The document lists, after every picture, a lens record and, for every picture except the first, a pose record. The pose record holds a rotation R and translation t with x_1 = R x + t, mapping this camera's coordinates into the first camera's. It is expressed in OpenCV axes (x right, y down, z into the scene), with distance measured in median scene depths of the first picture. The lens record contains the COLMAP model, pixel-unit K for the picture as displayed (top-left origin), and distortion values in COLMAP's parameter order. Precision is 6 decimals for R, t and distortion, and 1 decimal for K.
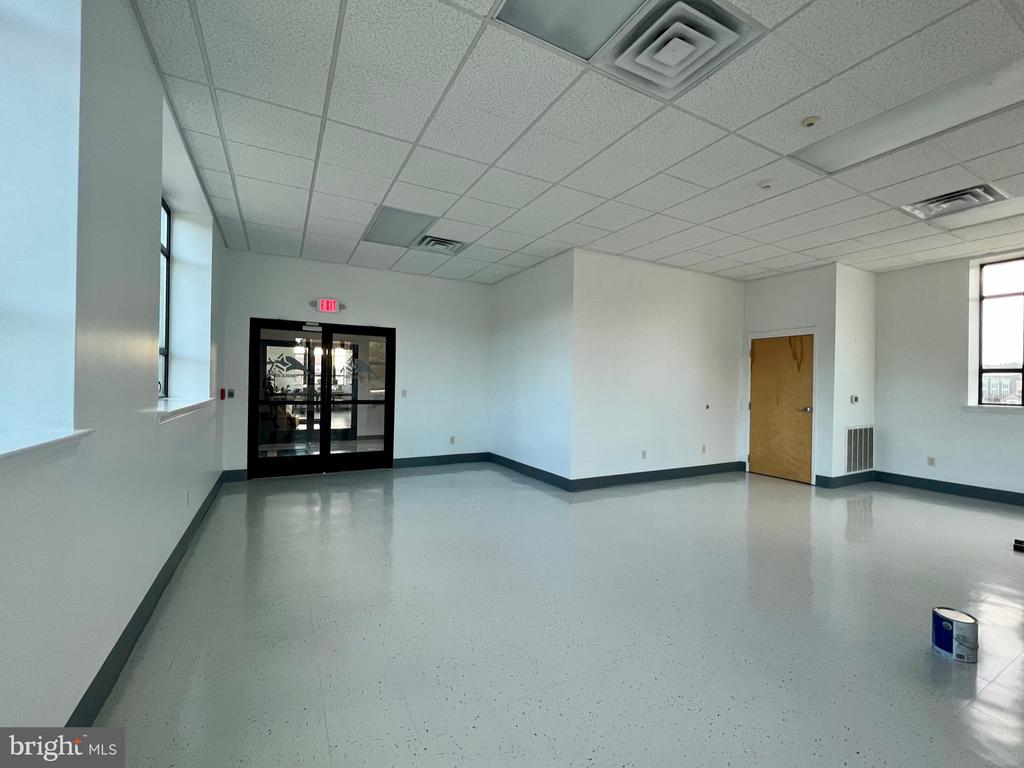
lens RADIAL K [[417.3, 0, 510.6], [0, 417.3, 380.2], [0, 0, 1]] dist [0.000617, 0.000051]
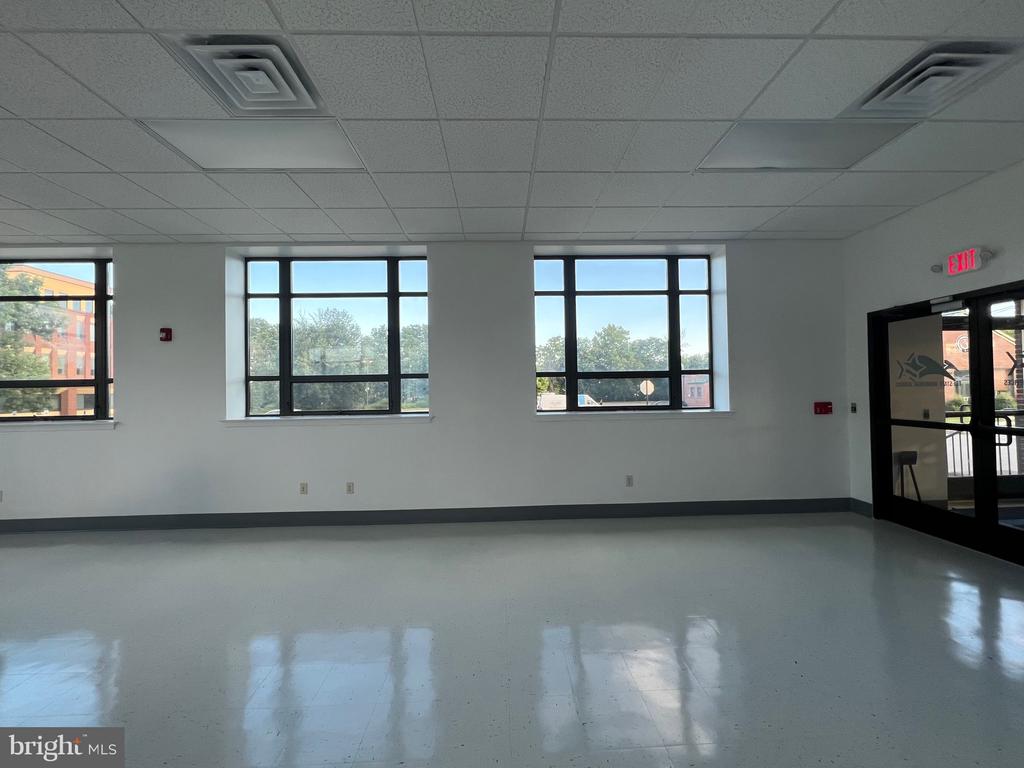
lens RADIAL K [[417.3, 0, 510.6], [0, 417.3, 380.2], [0, 0, 1]] dist [0.000617, 0.000051]
pose [[-0.448586, -0.022145, -0.893465, 0.368222], [0.011254, 0.999474, -0.030423, -0.004196], [0.893669, -0.023703, -0.448101, 0.711294]]
